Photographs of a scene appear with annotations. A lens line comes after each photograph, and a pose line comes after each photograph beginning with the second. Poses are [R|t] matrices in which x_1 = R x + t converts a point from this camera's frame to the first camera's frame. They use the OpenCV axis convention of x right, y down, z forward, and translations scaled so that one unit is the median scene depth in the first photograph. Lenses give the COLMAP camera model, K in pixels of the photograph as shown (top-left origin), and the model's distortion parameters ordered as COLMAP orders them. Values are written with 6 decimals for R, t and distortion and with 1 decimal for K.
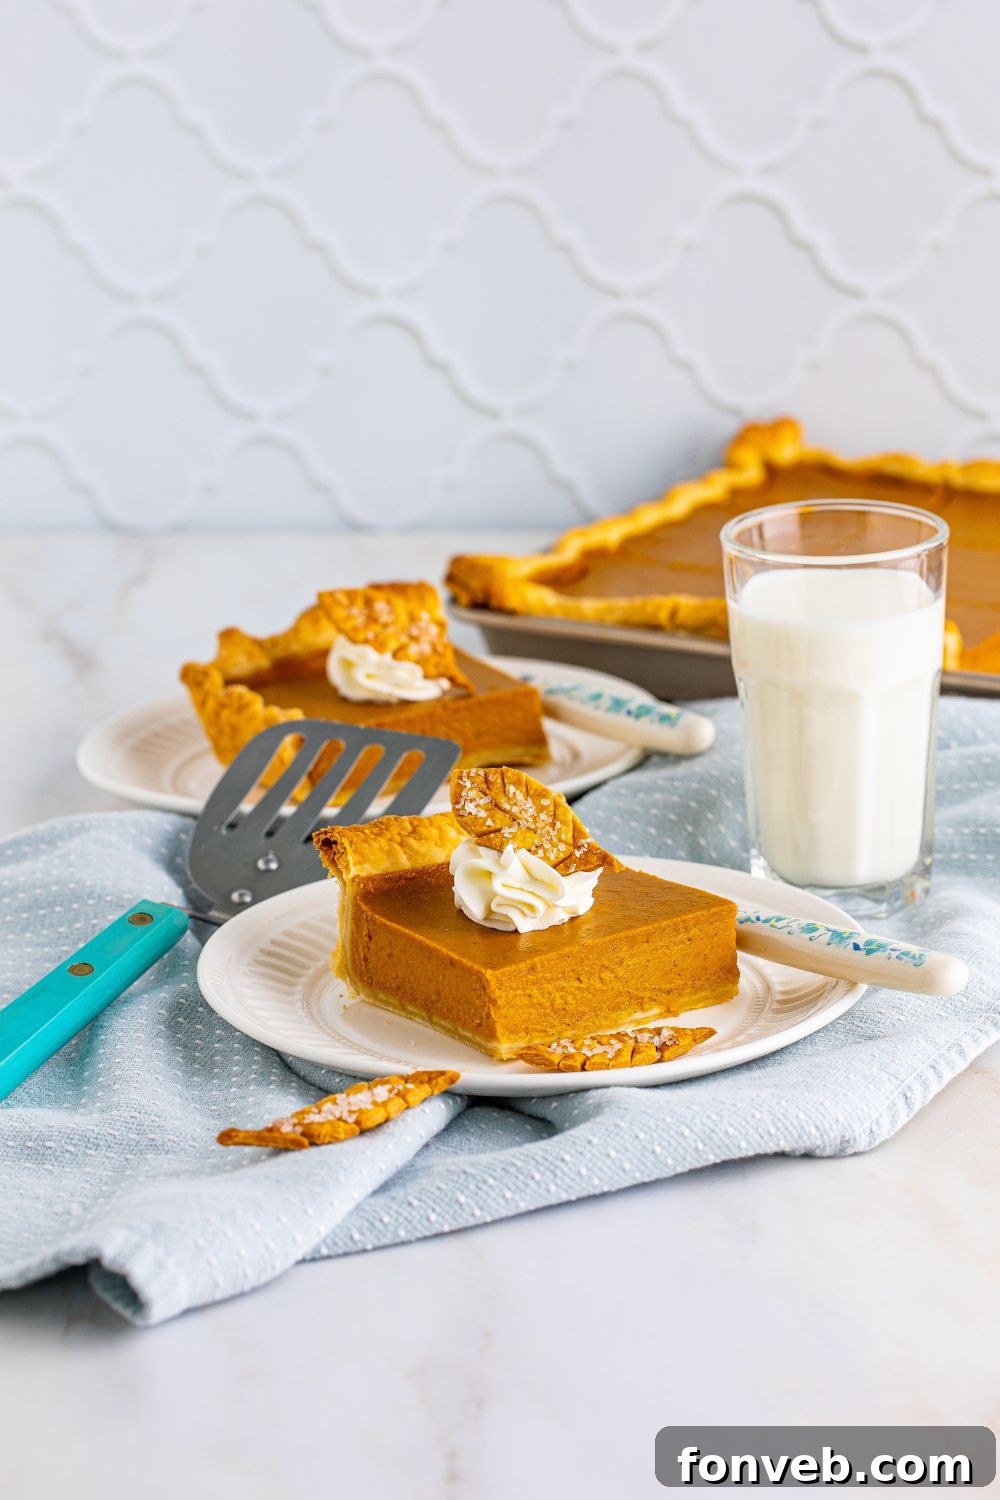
lens RADIAL K [[5051.0, 0, 509.0], [0, 5051.0, 751.8], [0, 0, 1]] dist [0.269722, 0.000000]
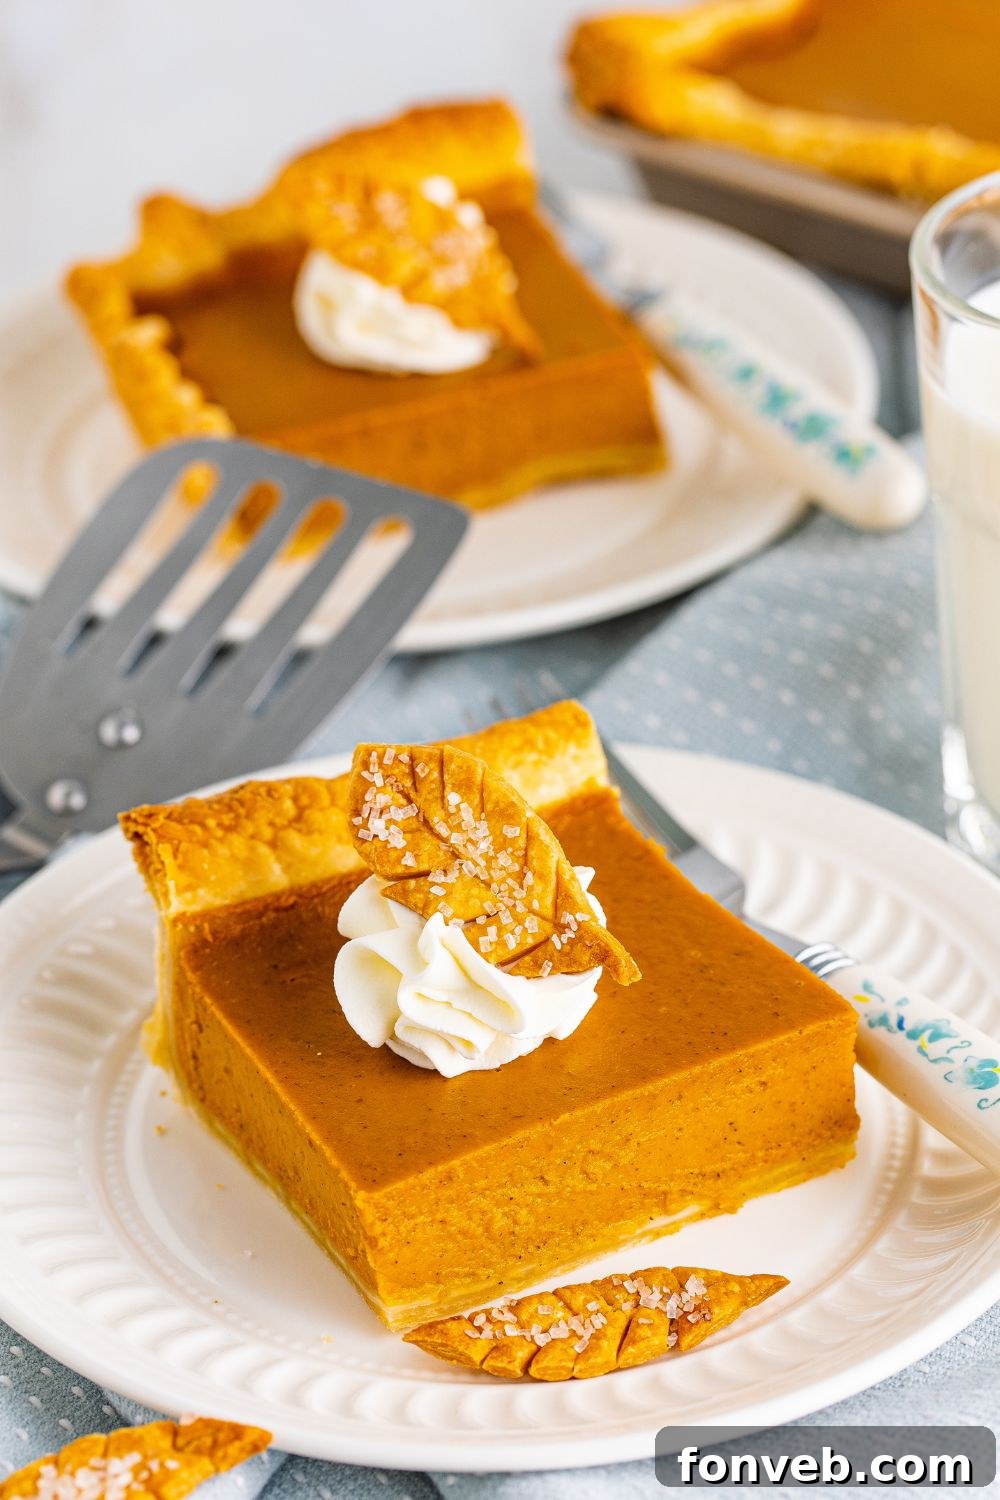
lens RADIAL K [[5190.7, 0, 515.8], [0, 5190.7, 747.7], [0, 0, 1]] dist [-0.020186, 0.000000]
pose [[0.991341, 0.065595, -0.113754, 0.071346], [-0.032053, 0.960968, 0.274796, -0.153692], [0.127339, -0.268770, 0.954750, 0.466522]]
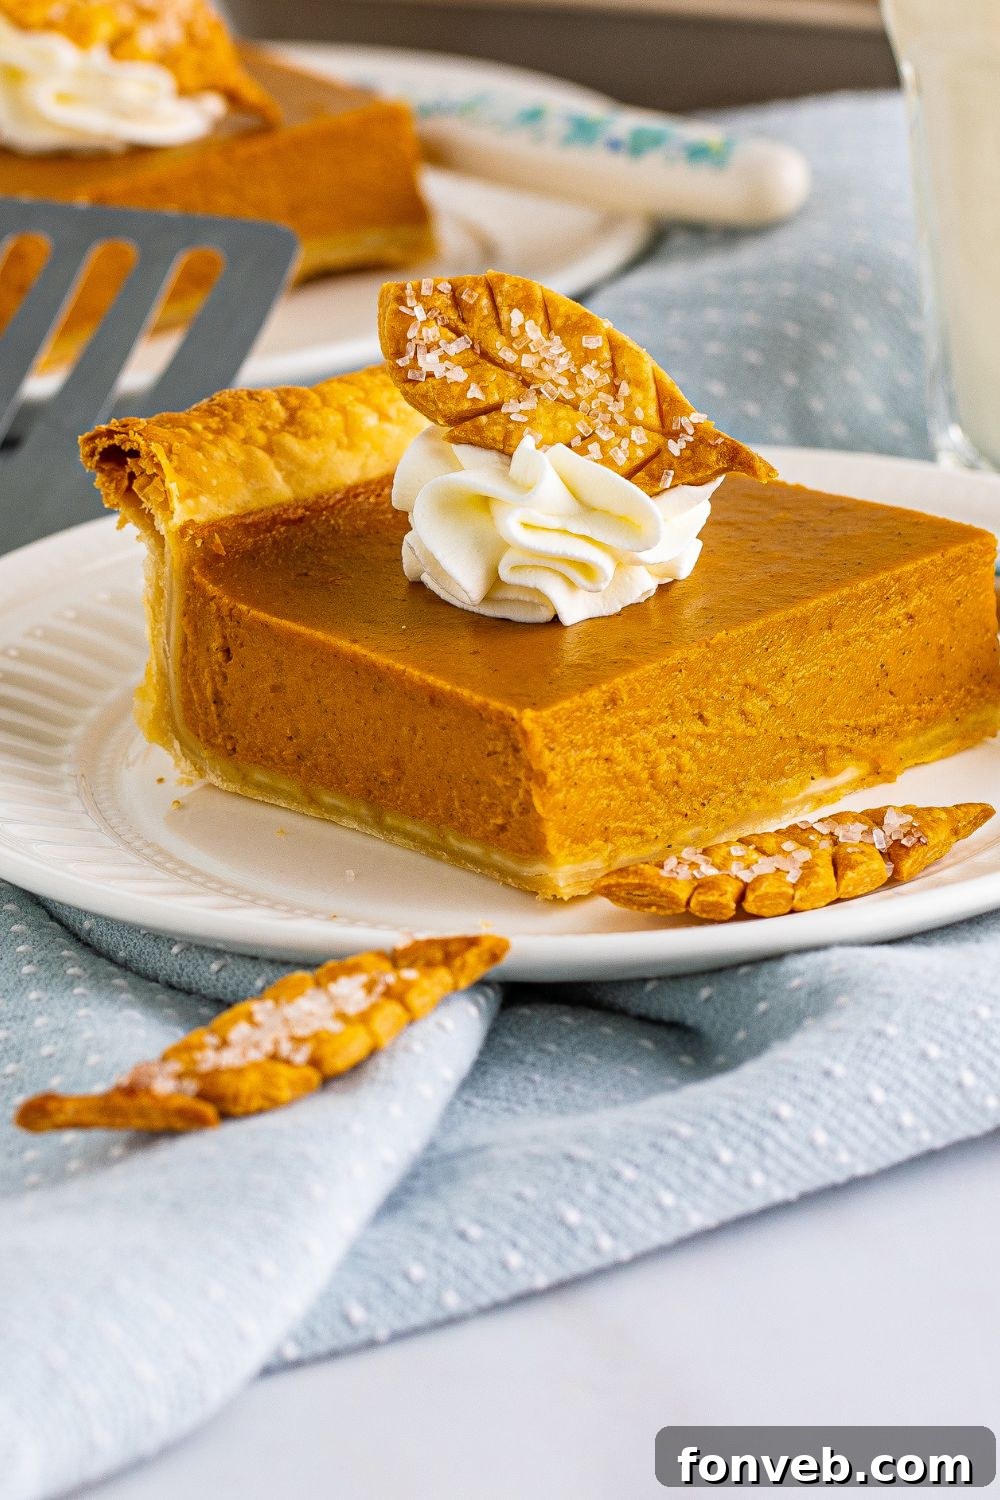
lens RADIAL K [[8592.0, 0, 489.7], [0, 8592.0, 746.1], [0, 0, 1]] dist [0.132953, 0.000000]
pose [[0.992068, -0.061060, 0.109872, -0.091814], [0.054365, 0.996536, 0.062934, -0.003283], [-0.113334, -0.056462, 0.991951, 0.212358]]
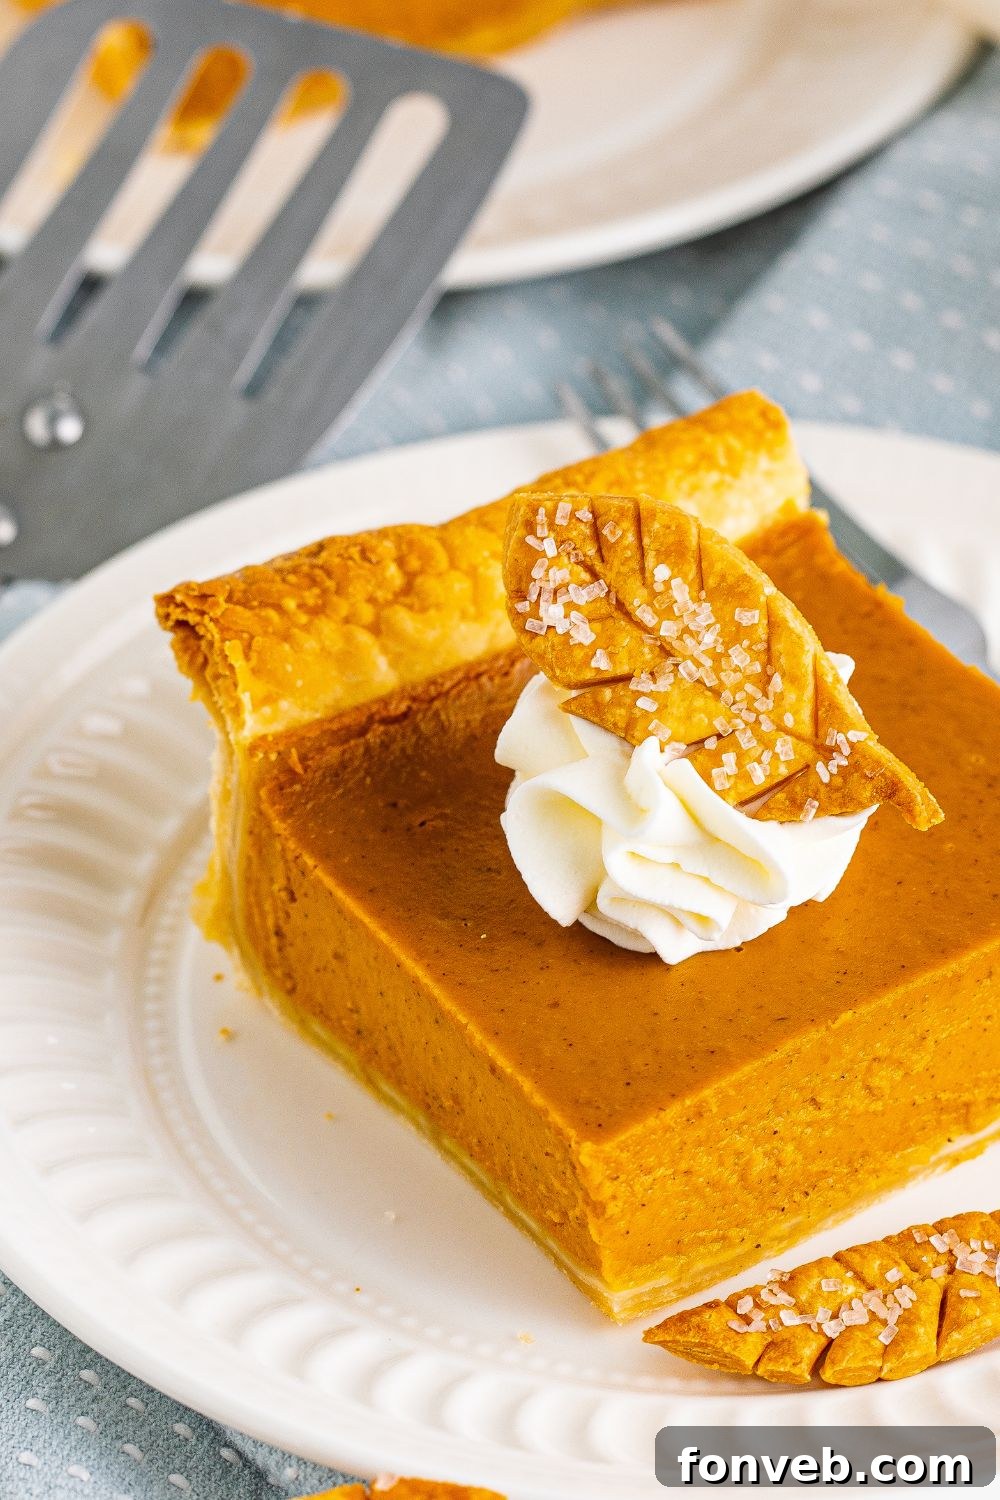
lens RADIAL K [[7730.9, 0, 501.0], [0, 7730.9, 753.7], [0, 0, 1]] dist [-0.008721, 0.000000]
pose [[0.999481, 0.032136, -0.002135, -0.010101], [-0.028950, 0.925480, 0.377690, -0.205513], [0.014114, -0.377432, 0.925930, 0.444380]]
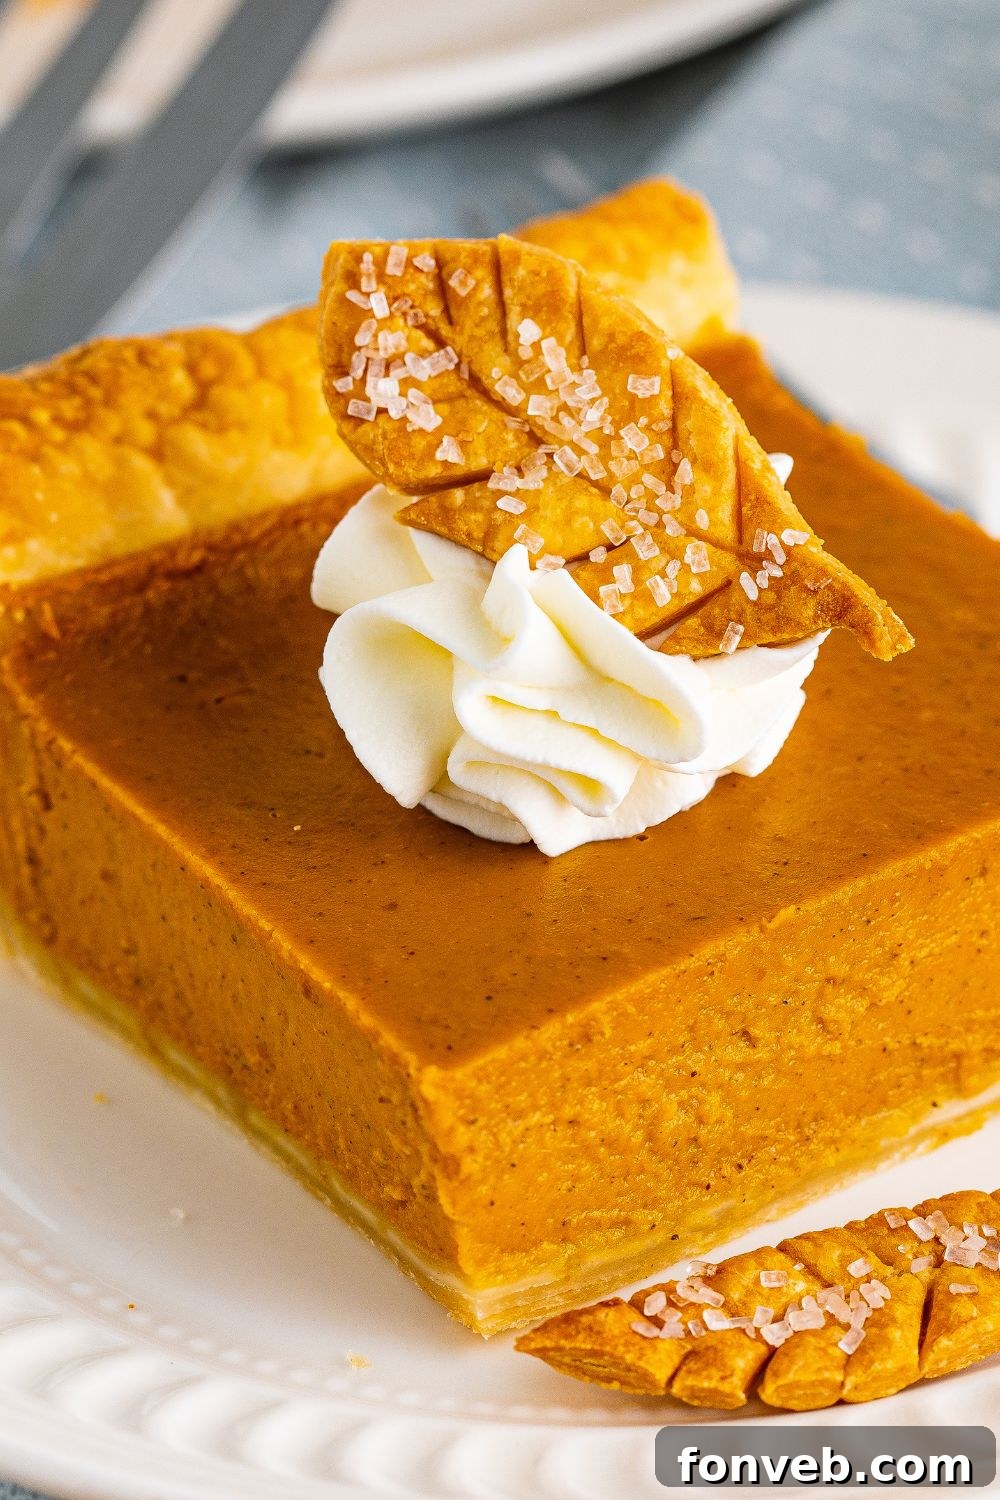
lens RADIAL K [[8014.2, 0, 498.3], [0, 8014.2, 749.3], [0, 0, 1]] dist [0.031469, 0.000000]
pose [[0.999756, 0.015189, -0.016007, 0.006622], [-0.010148, 0.960608, 0.277722, -0.097740], [0.019595, -0.277492, 0.960528, 0.554087]]
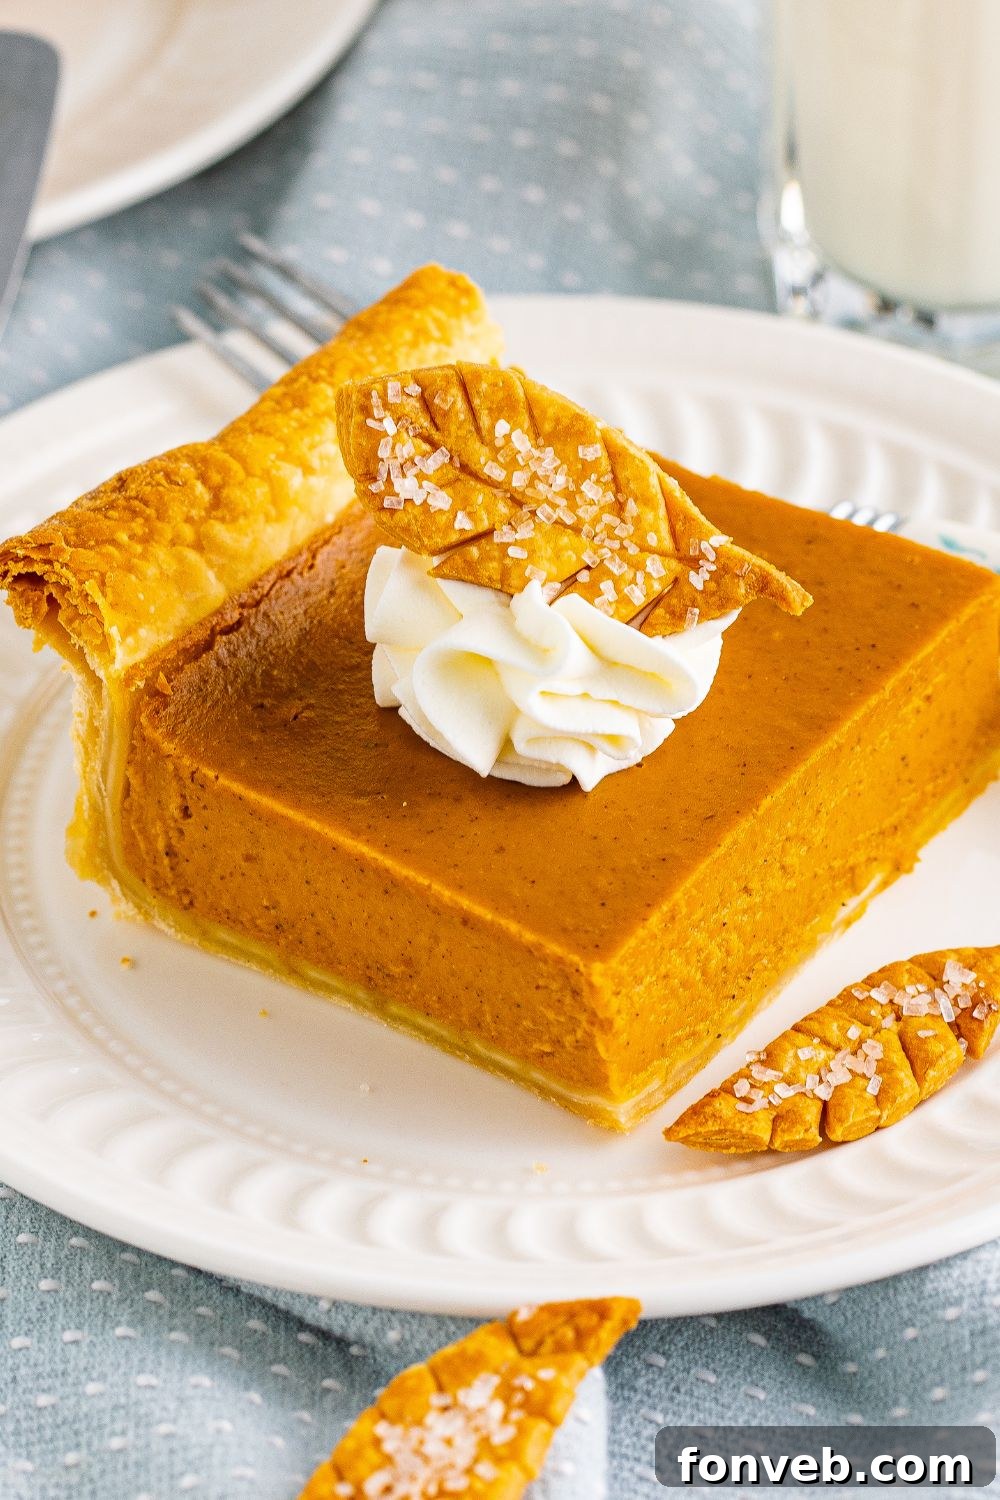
lens RADIAL K [[7663.9, 0, 576.3], [0, 7663.9, 742.8], [0, 0, 1]] dist [0.065929, 0.000000]
pose [[0.946504, -0.174798, 0.271250, -0.167041], [0.064038, 0.925609, 0.373024, -0.200789], [-0.316275, -0.335699, 0.887286, 0.441511]]
